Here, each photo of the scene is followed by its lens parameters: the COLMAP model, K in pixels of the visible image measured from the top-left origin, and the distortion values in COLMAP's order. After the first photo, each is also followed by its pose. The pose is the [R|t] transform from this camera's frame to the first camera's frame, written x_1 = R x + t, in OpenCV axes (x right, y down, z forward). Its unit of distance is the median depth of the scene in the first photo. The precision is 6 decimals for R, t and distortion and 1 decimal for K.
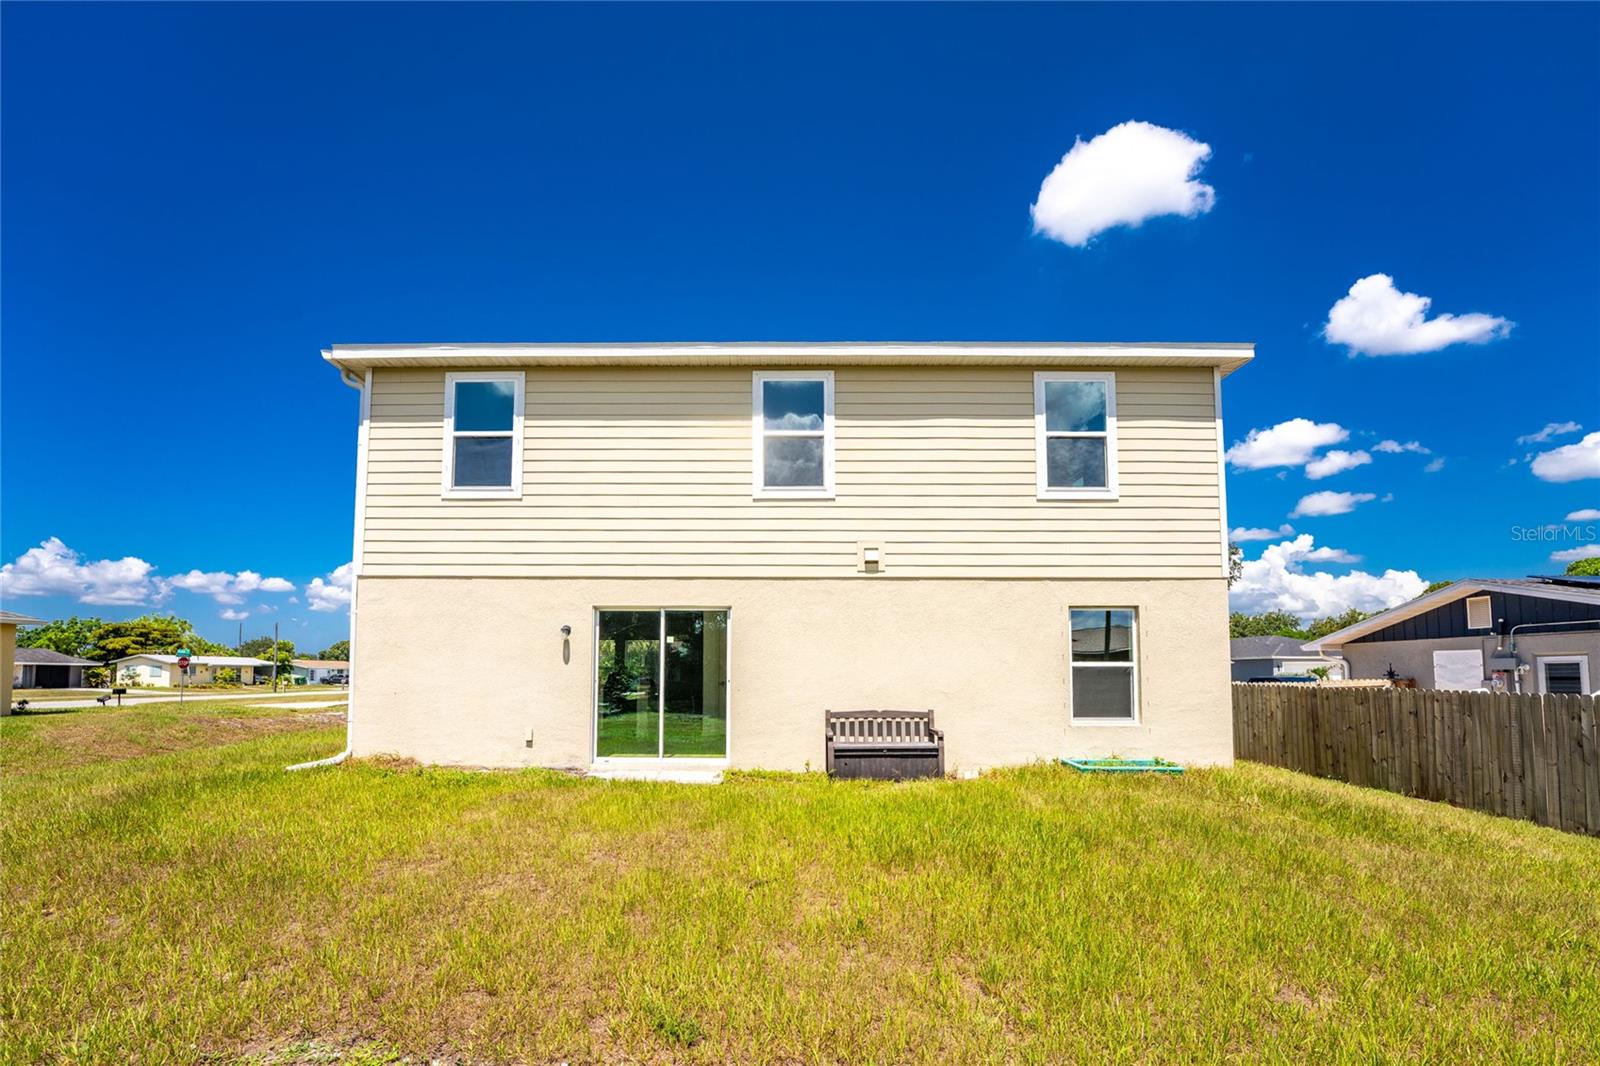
lens RADIAL K [[716.9, 0, 796.3], [0, 716.9, 552.0], [0, 0, 1]] dist [-0.026797, 0.000356]
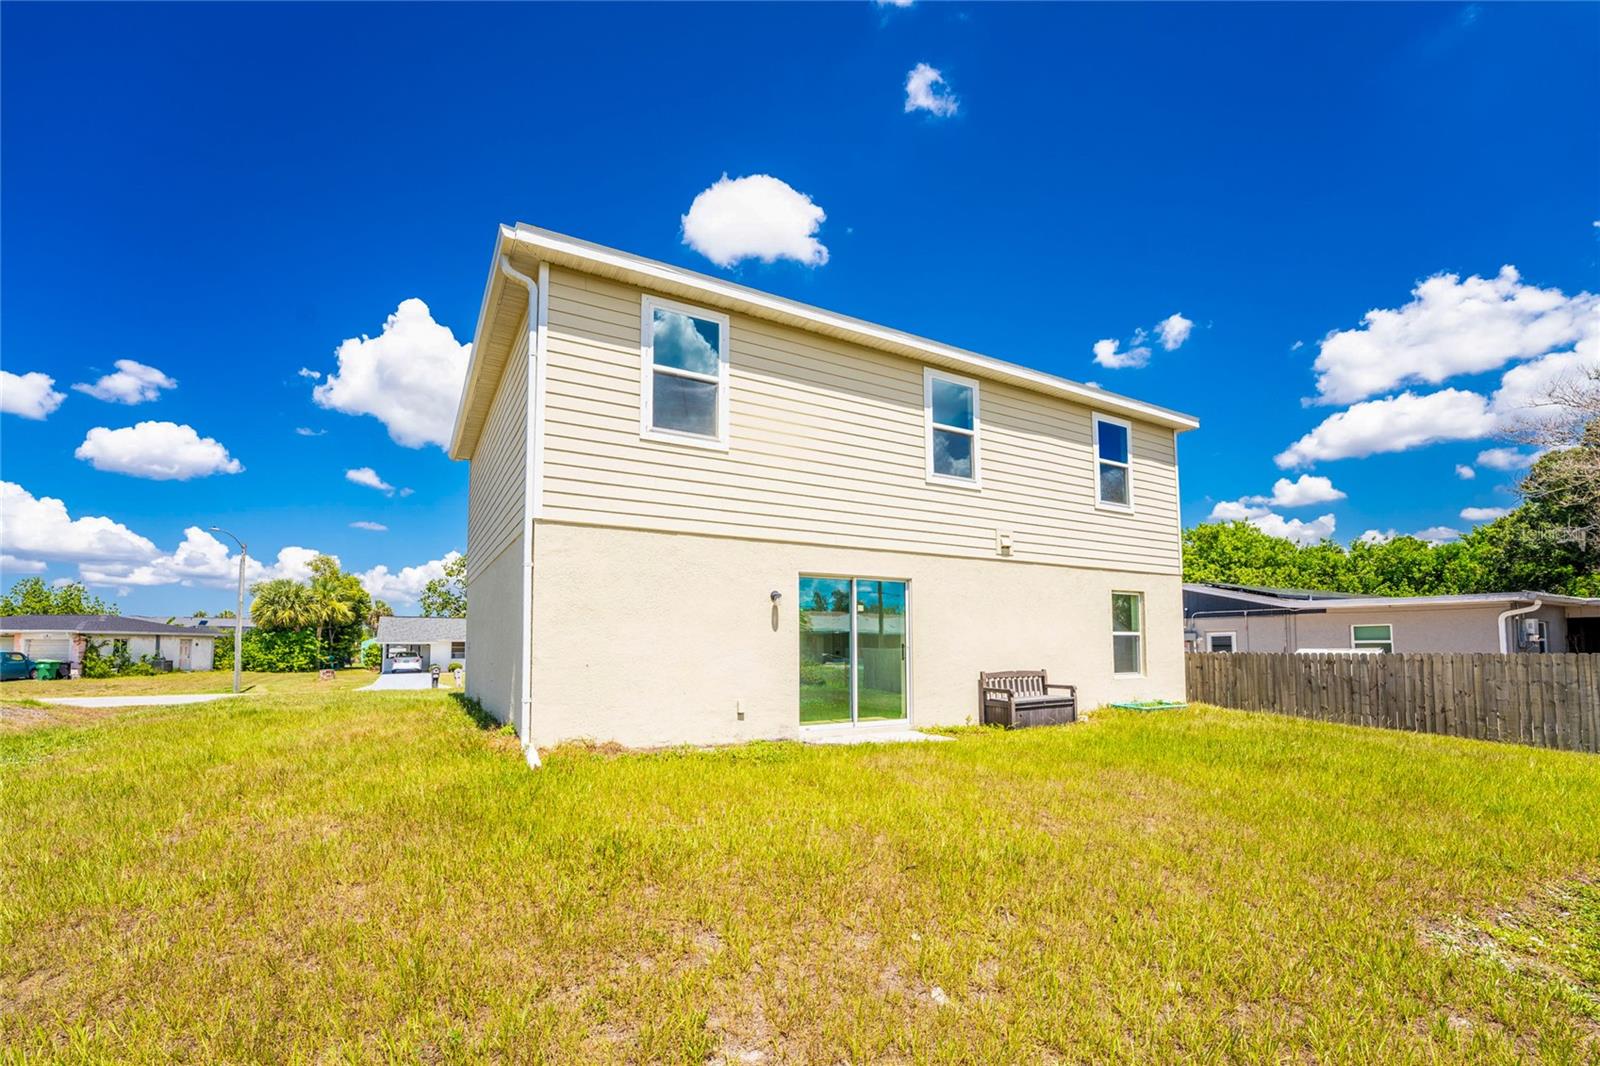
lens RADIAL K [[683.3, 0, 800.0], [0, 683.3, 533.0], [0, 0, 1]] dist [-0.029311, -0.000218]
pose [[0.857899, 0.079870, 0.507573, -0.769651], [-0.081093, 0.996511, -0.019745, 0.040812], [-0.507379, -0.024221, 0.861383, 0.195783]]
